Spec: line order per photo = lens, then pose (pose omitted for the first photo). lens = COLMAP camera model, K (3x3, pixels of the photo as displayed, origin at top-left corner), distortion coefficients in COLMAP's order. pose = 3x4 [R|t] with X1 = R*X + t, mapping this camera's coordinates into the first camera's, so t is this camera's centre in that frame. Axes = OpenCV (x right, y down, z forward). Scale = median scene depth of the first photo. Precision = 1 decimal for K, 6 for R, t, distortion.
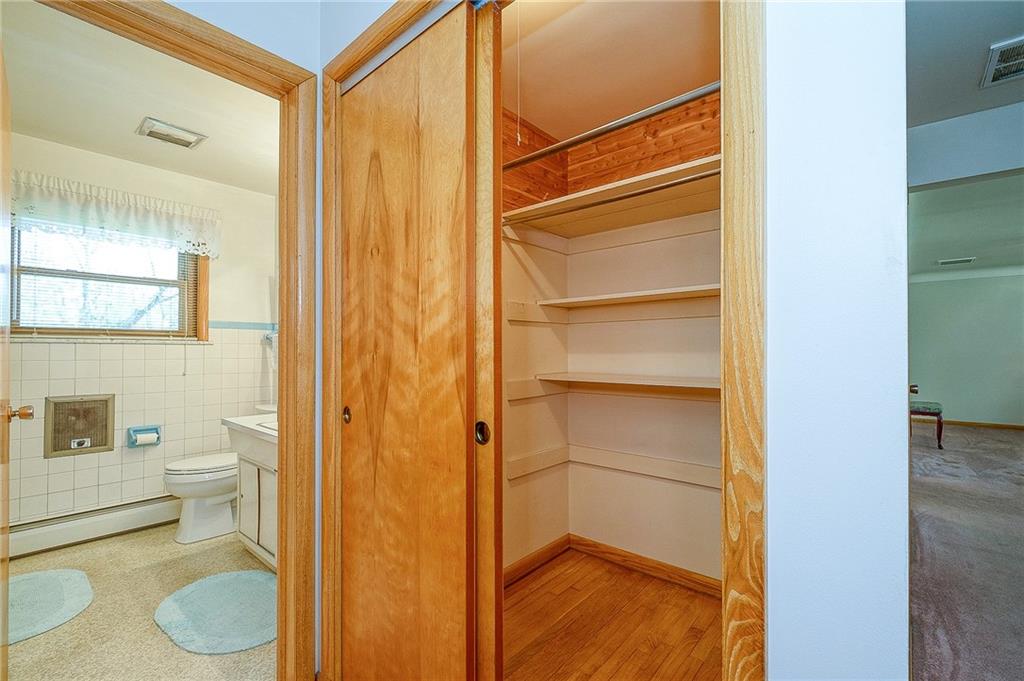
lens RADIAL K [[454.5, 0, 512.0], [0, 454.5, 342.7], [0, 0, 1]] dist [-0.006455, -0.000394]
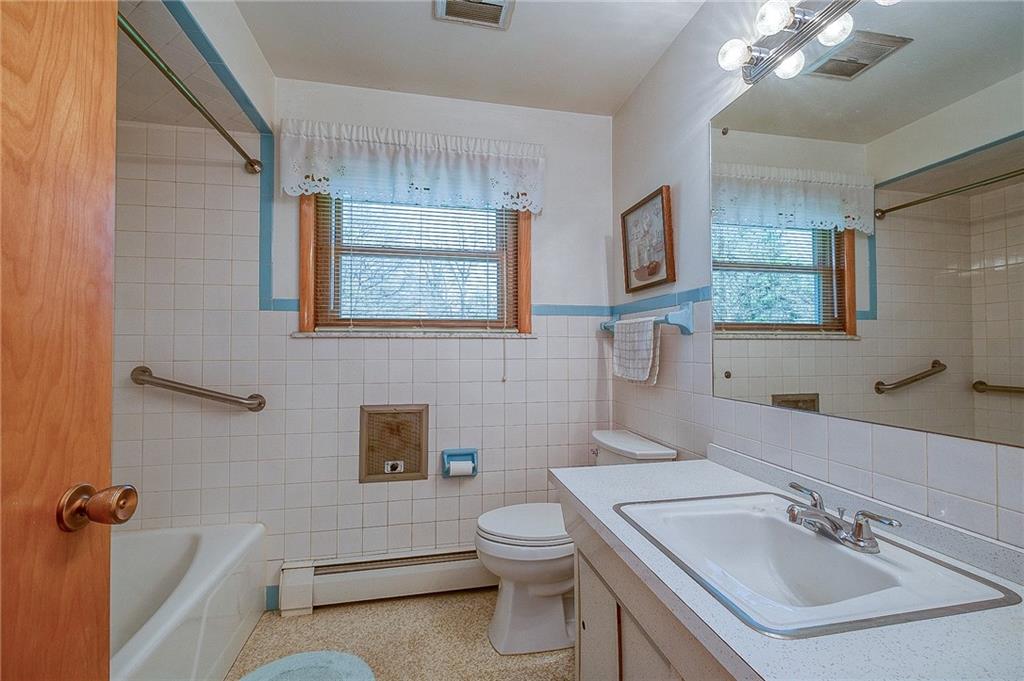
lens RADIAL K [[454.5, 0, 513.5], [0, 454.5, 338.6], [0, 0, 1]] dist [-0.006455, -0.000394]
pose [[0.802851, -0.006118, -0.596148, -0.305529], [0.010052, 0.999944, 0.003275, 0.001799], [0.596095, -0.008622, 0.802868, 0.469934]]
